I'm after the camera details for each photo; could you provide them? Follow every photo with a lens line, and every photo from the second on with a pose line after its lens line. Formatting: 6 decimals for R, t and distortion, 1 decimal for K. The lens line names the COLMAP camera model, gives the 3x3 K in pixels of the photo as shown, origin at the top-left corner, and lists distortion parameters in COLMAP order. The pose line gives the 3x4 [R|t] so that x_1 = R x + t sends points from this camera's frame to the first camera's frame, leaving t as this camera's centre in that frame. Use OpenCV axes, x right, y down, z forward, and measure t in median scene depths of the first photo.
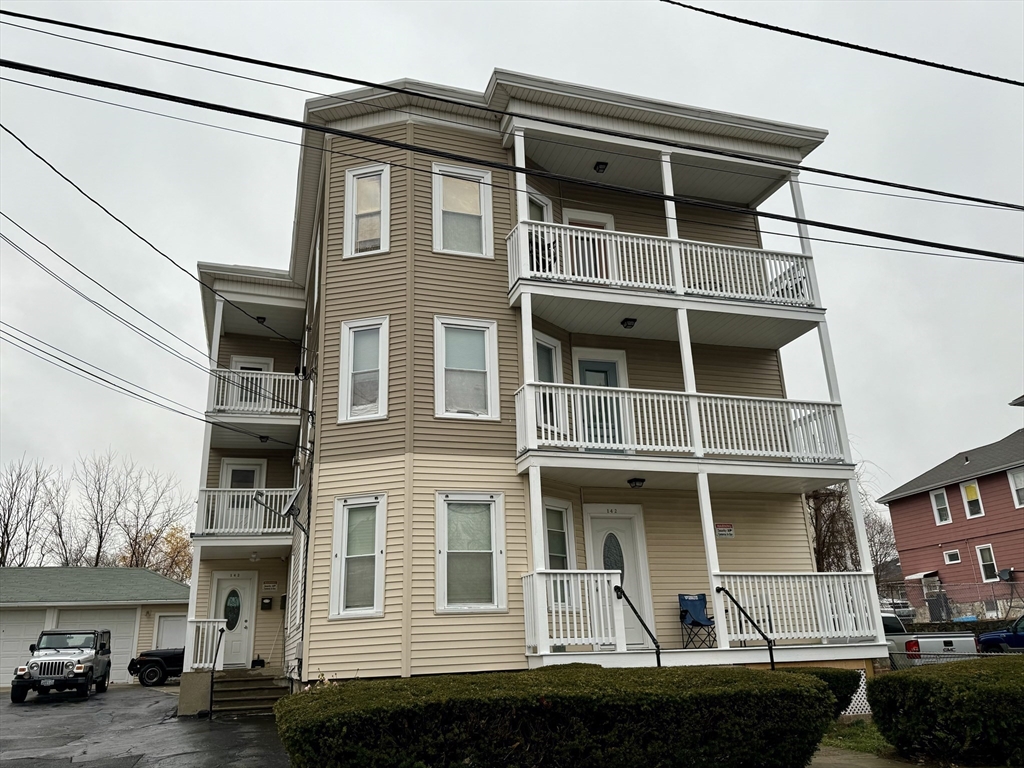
lens RADIAL K [[776.2, 0, 515.5], [0, 776.2, 383.5], [0, 0, 1]] dist [0.015692, -0.032655]
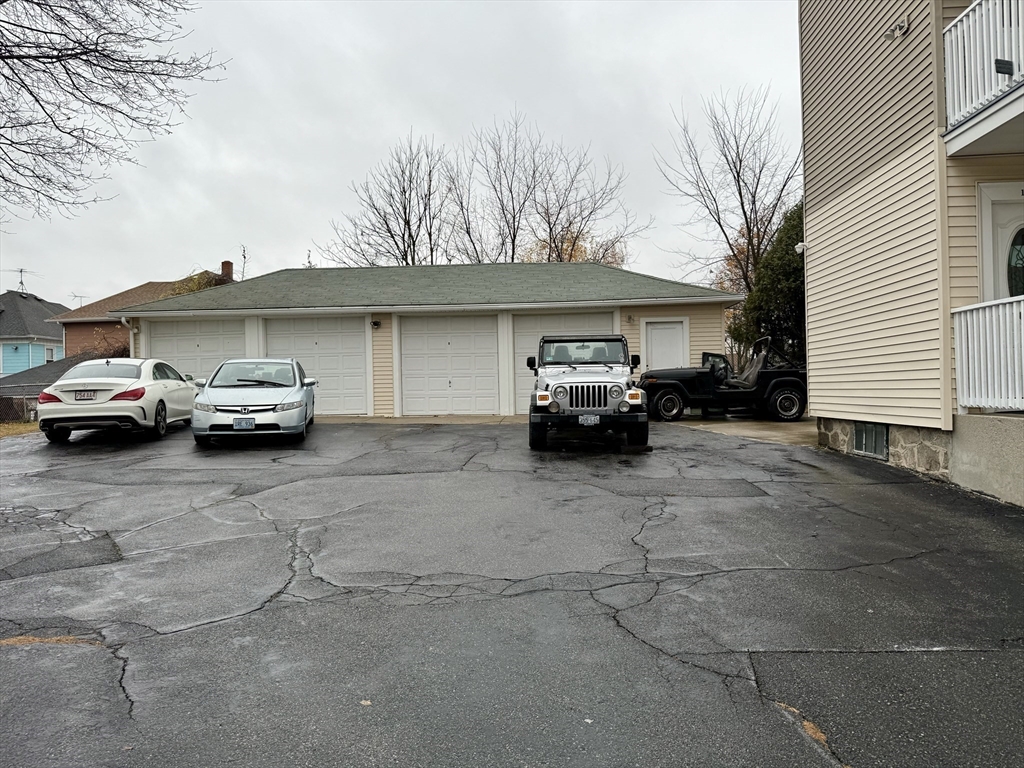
lens RADIAL K [[728.6, 0, 518.3], [0, 728.6, 379.2], [0, 0, 1]] dist [0.085032, -0.001836]
pose [[0.936178, 0.017292, -0.351101, -0.700264], [0.099238, 0.945163, 0.311158, 0.281316], [0.337229, -0.326142, 0.883124, 0.786657]]
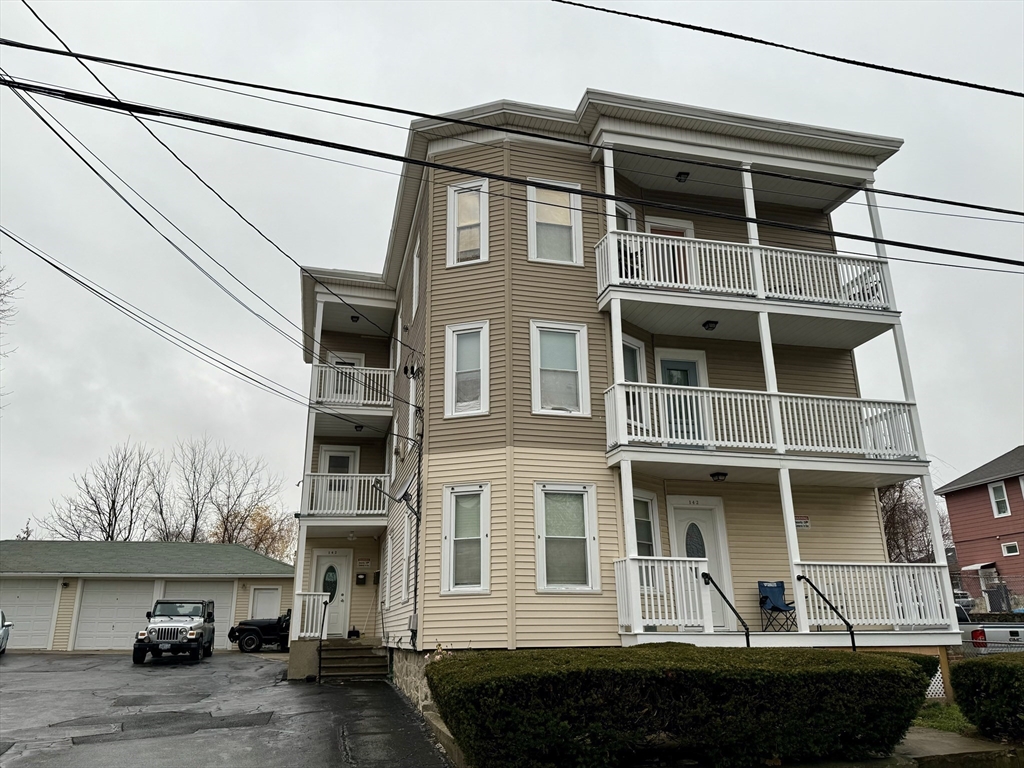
lens RADIAL K [[751.3, 0, 511.3], [0, 751.3, 382.5], [0, 0, 1]] dist [0.012872, -0.026976]
pose [[0.997522, 0.005459, -0.070143, -0.054003], [-0.004446, 0.999884, 0.014588, -0.014017], [0.070215, -0.014240, 0.997430, -0.048115]]
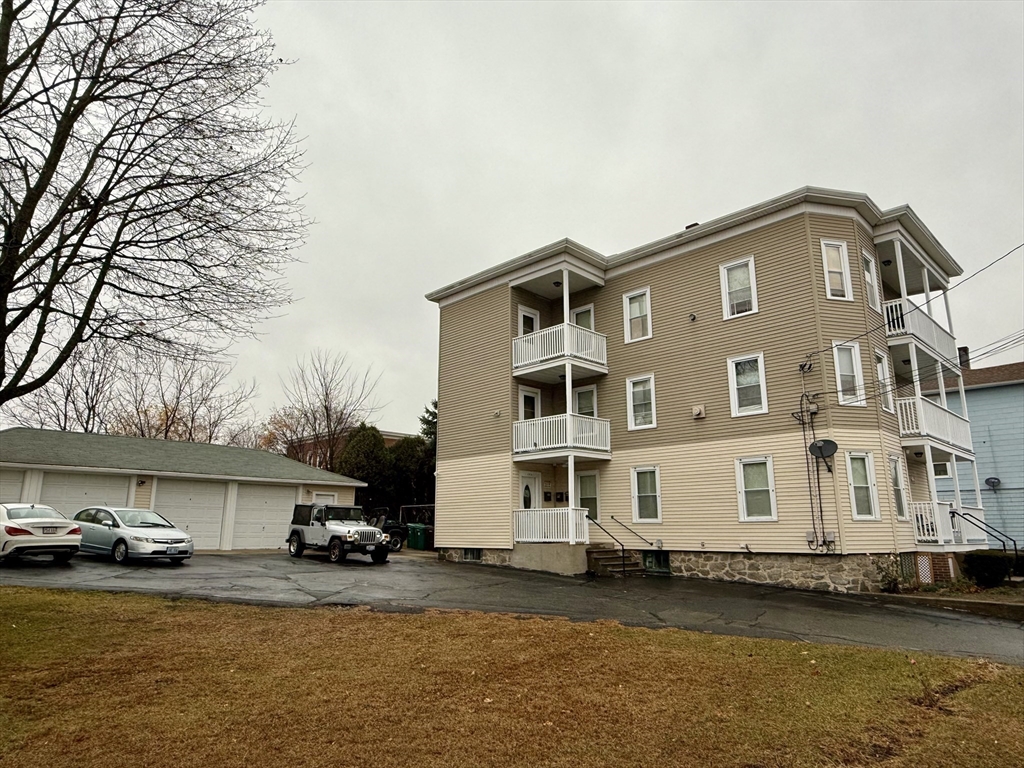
lens RADIAL K [[644.8, 0, 514.2], [0, 644.8, 387.8], [0, 0, 1]] dist [-0.000590, -0.001535]
pose [[0.893145, 0.138319, 0.427972, -1.308933], [-0.184003, 0.980635, 0.067062, 0.045107], [-0.410409, -0.138644, 0.901300, 0.046070]]
